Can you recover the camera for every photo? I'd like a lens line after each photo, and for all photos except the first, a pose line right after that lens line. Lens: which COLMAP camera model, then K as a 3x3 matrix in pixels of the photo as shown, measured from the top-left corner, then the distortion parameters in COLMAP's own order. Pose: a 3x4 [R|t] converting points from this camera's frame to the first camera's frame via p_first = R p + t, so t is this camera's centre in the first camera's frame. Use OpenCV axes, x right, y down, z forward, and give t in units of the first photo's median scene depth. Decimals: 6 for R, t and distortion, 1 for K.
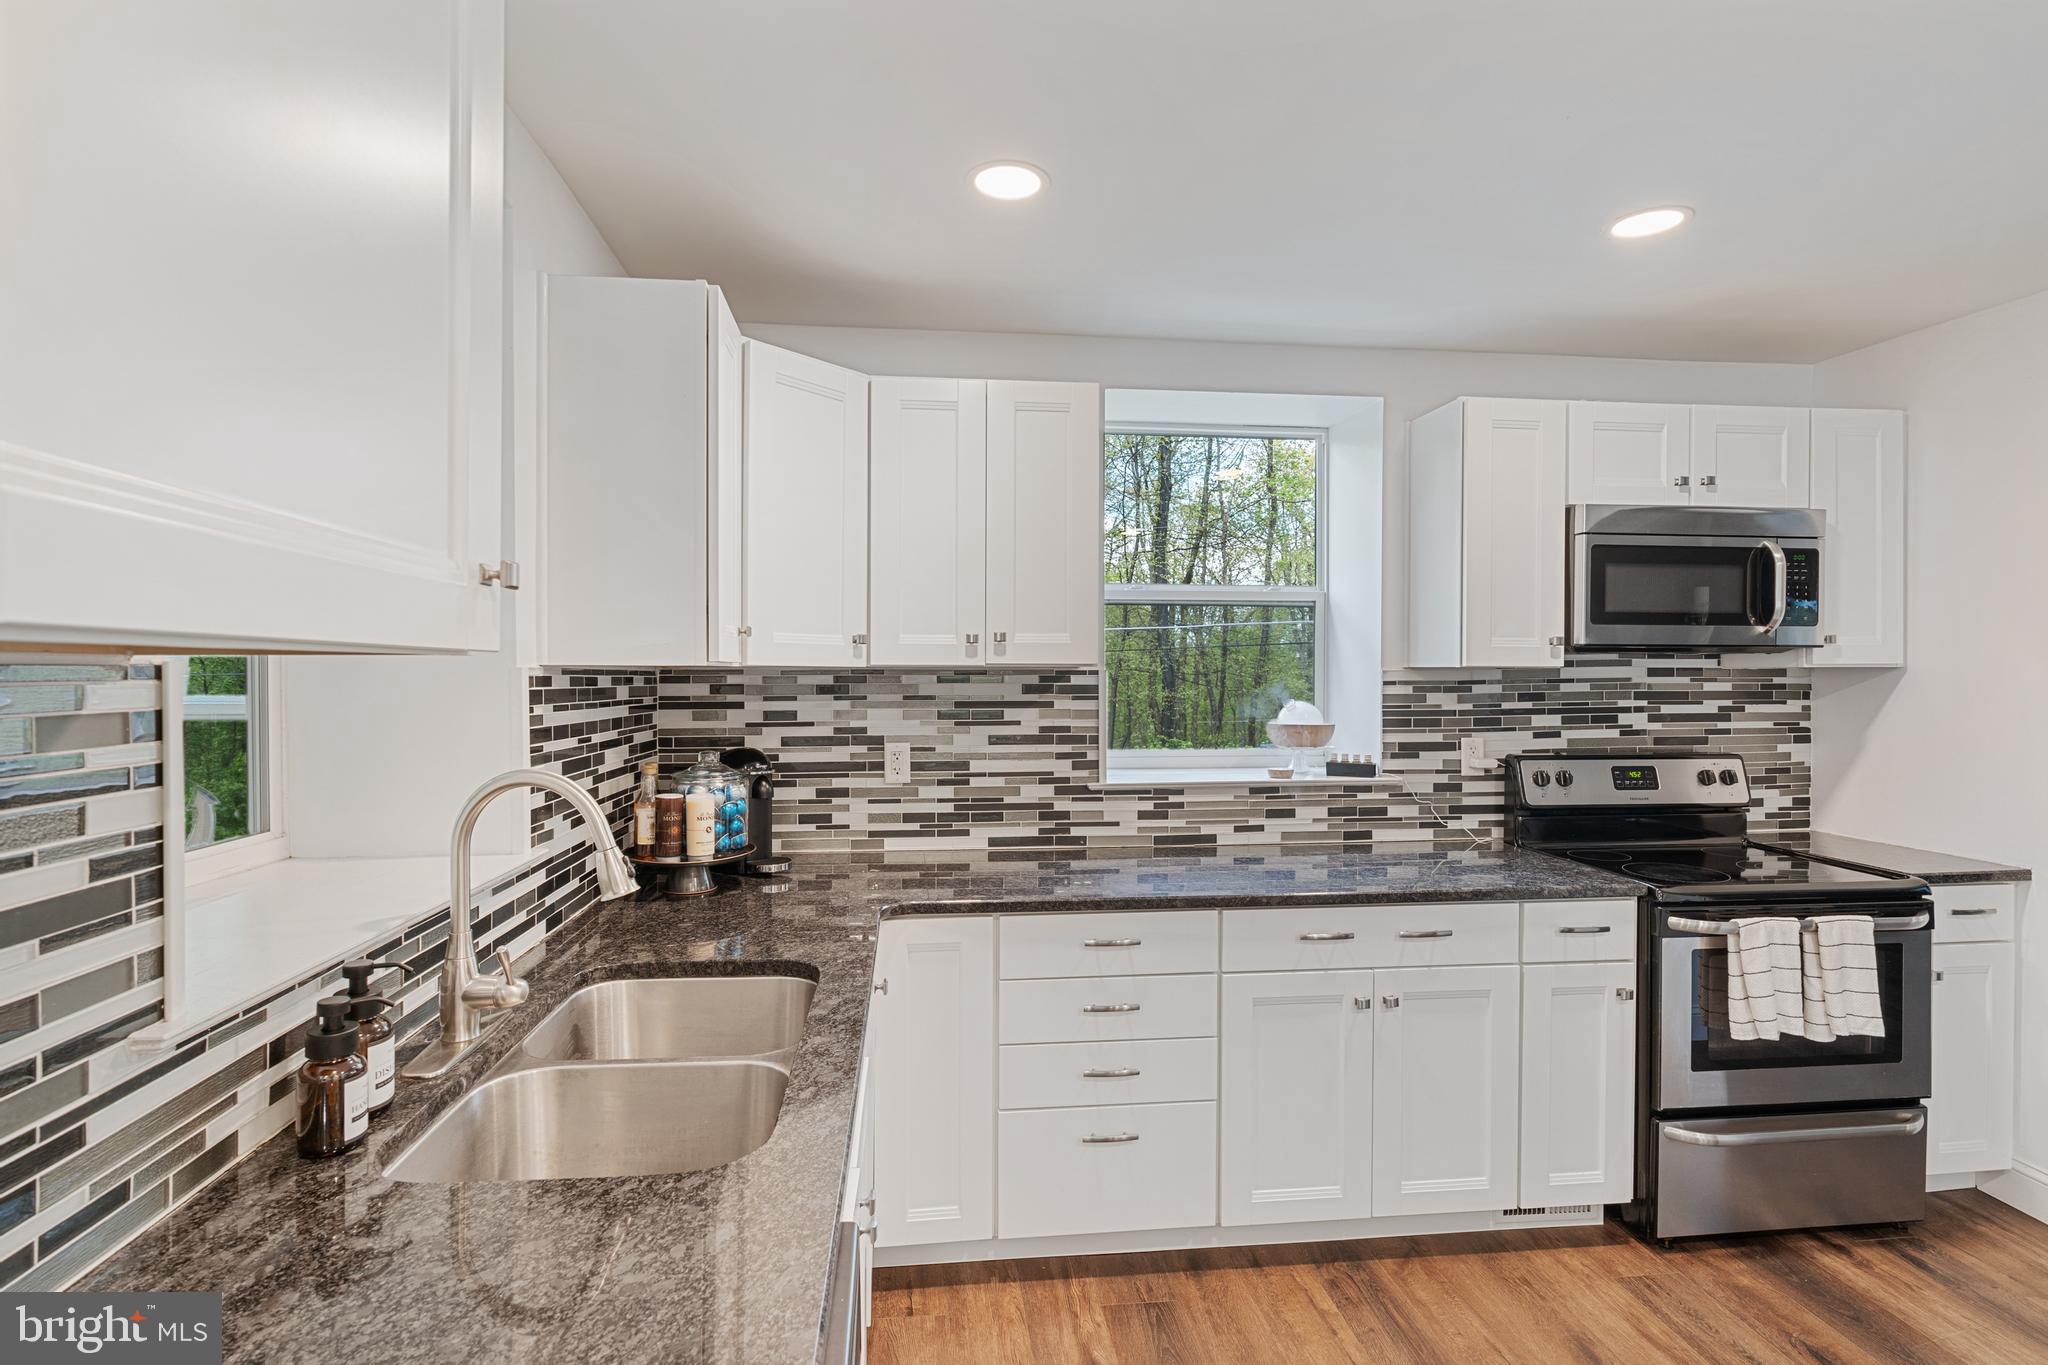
lens RADIAL K [[999.2, 0, 995.6], [0, 999.2, 689.2], [0, 0, 1]] dist [-0.001690, -0.000046]
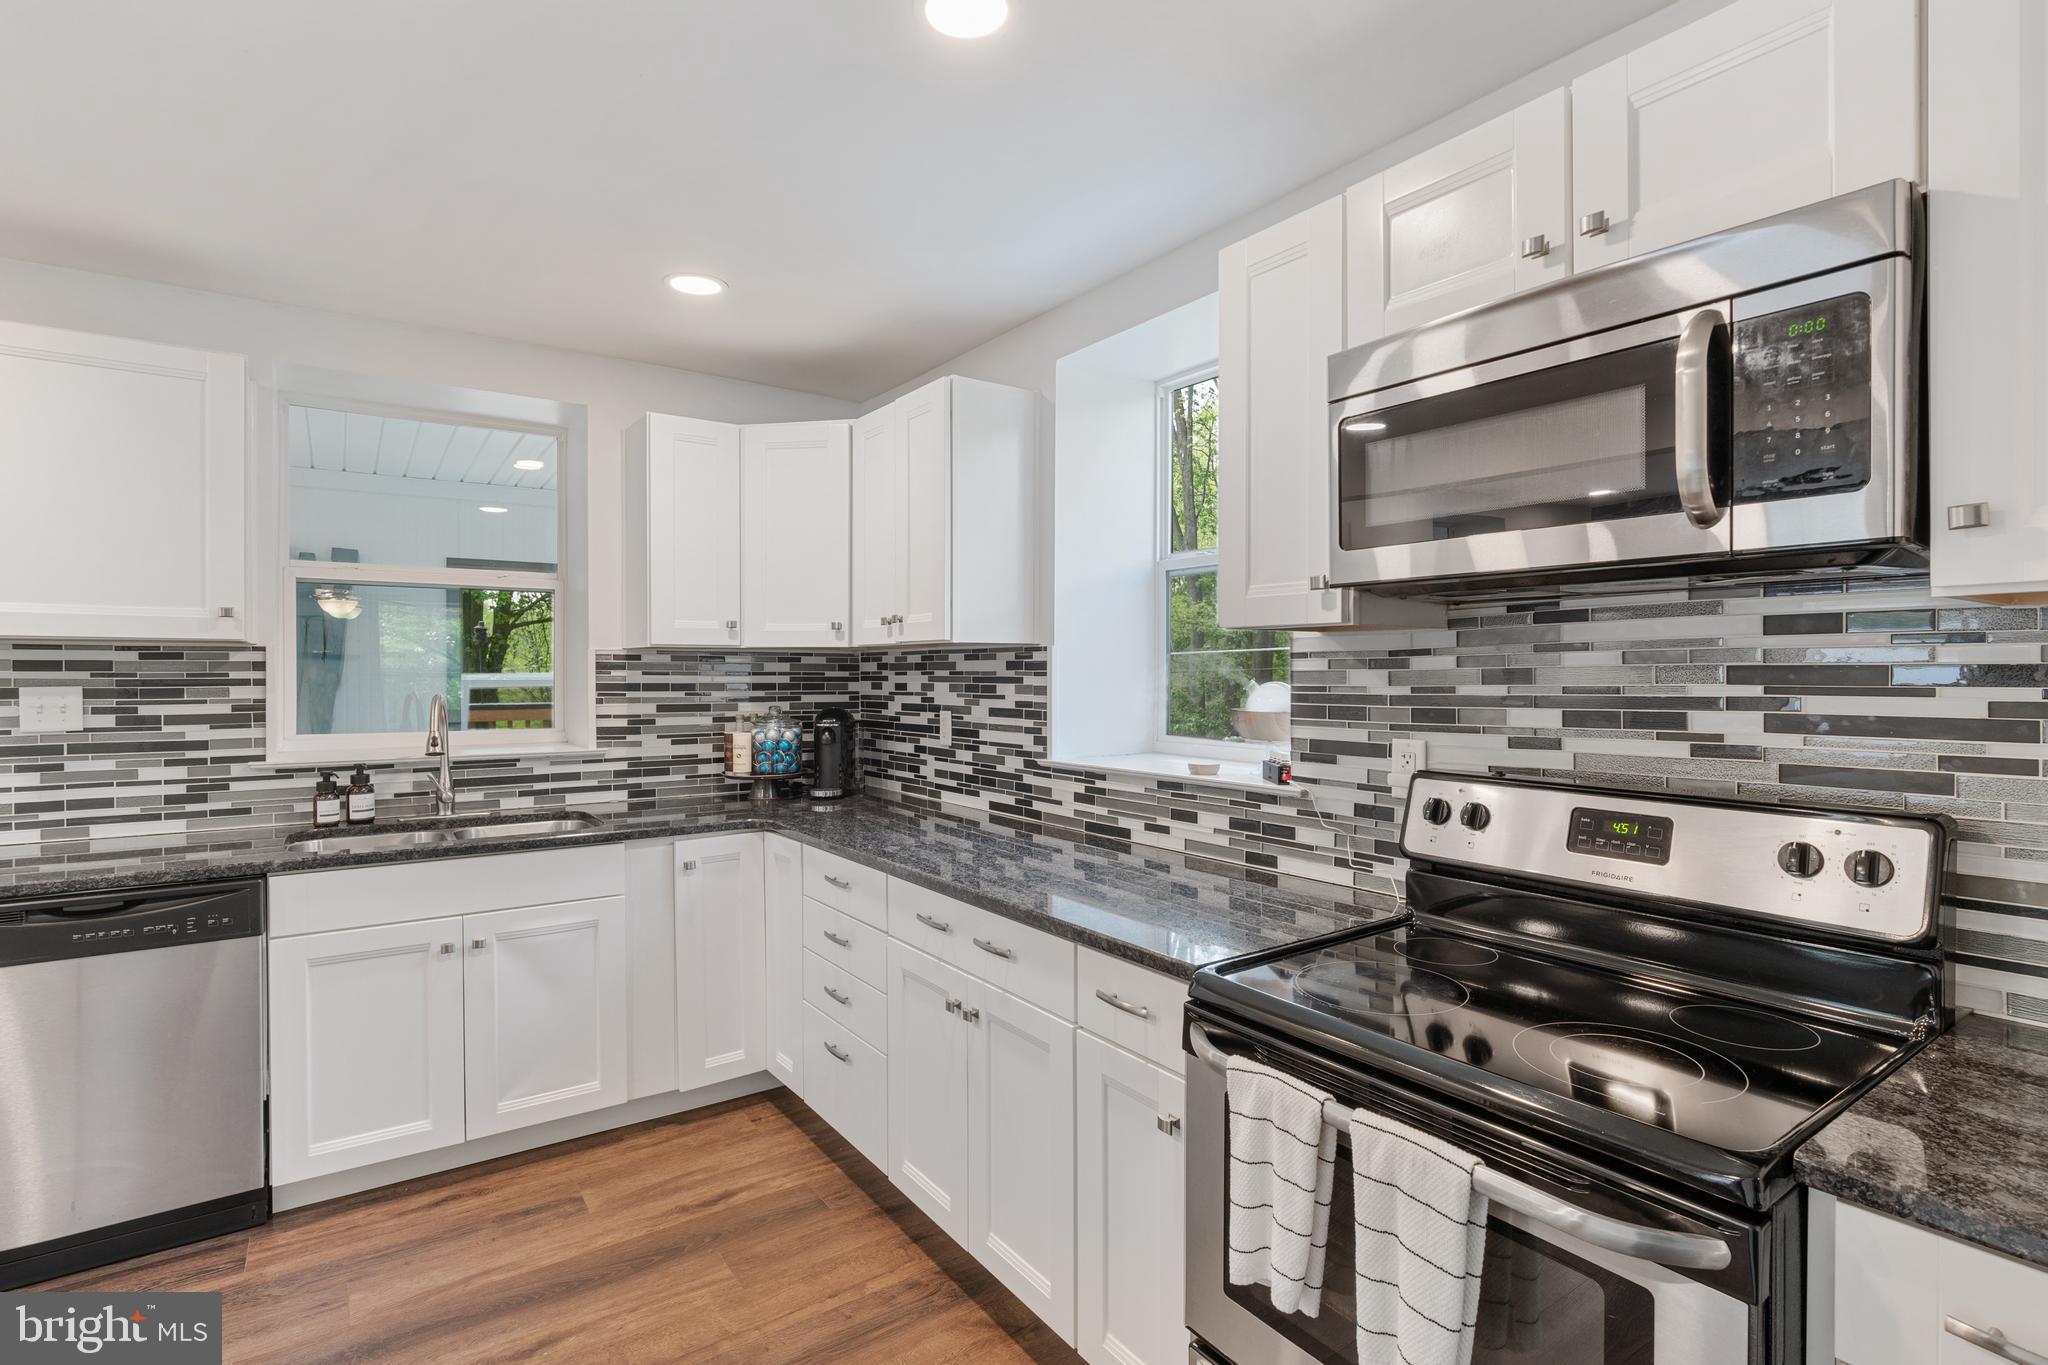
lens RADIAL K [[963.6, 0, 995.8], [0, 963.6, 686.3], [0, 0, 1]] dist [-0.002948, 0.000209]
pose [[0.487331, 0.013738, -0.873109, 0.919477], [-0.013891, 0.999872, 0.007979, 0.013837], [0.873107, 0.008240, 0.487460, 0.486977]]
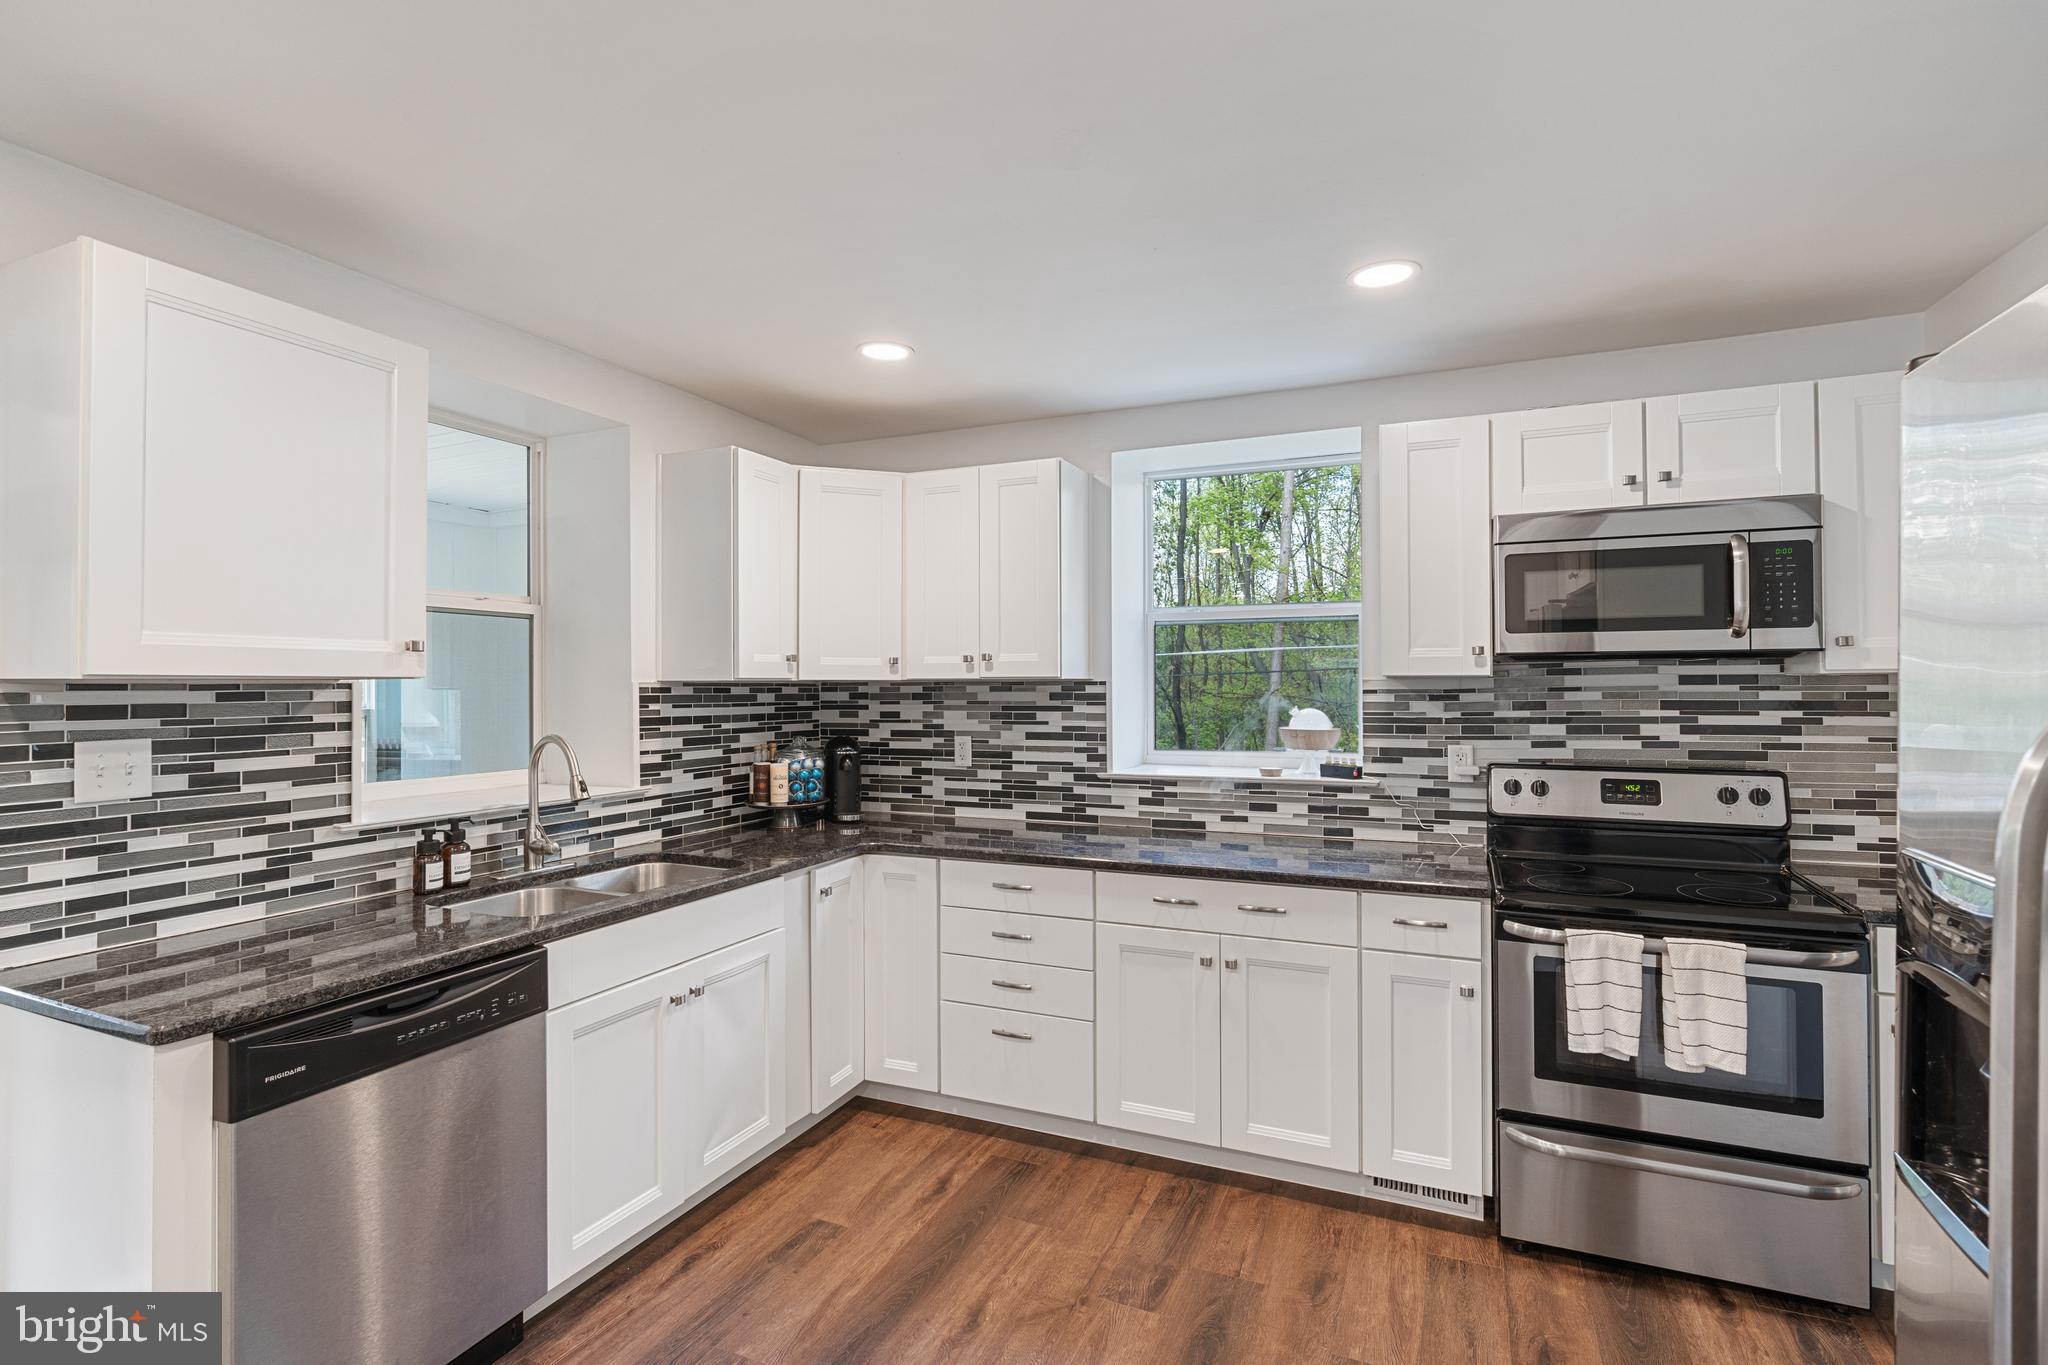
lens RADIAL K [[963.6, 0, 995.8], [0, 963.6, 686.3], [0, 0, 1]] dist [-0.002948, 0.000209]
pose [[0.862824, -0.003066, -0.505496, 0.586881], [-0.003800, 0.999914, -0.012552, 0.002705], [0.505491, 0.012751, 0.862738, -0.094035]]
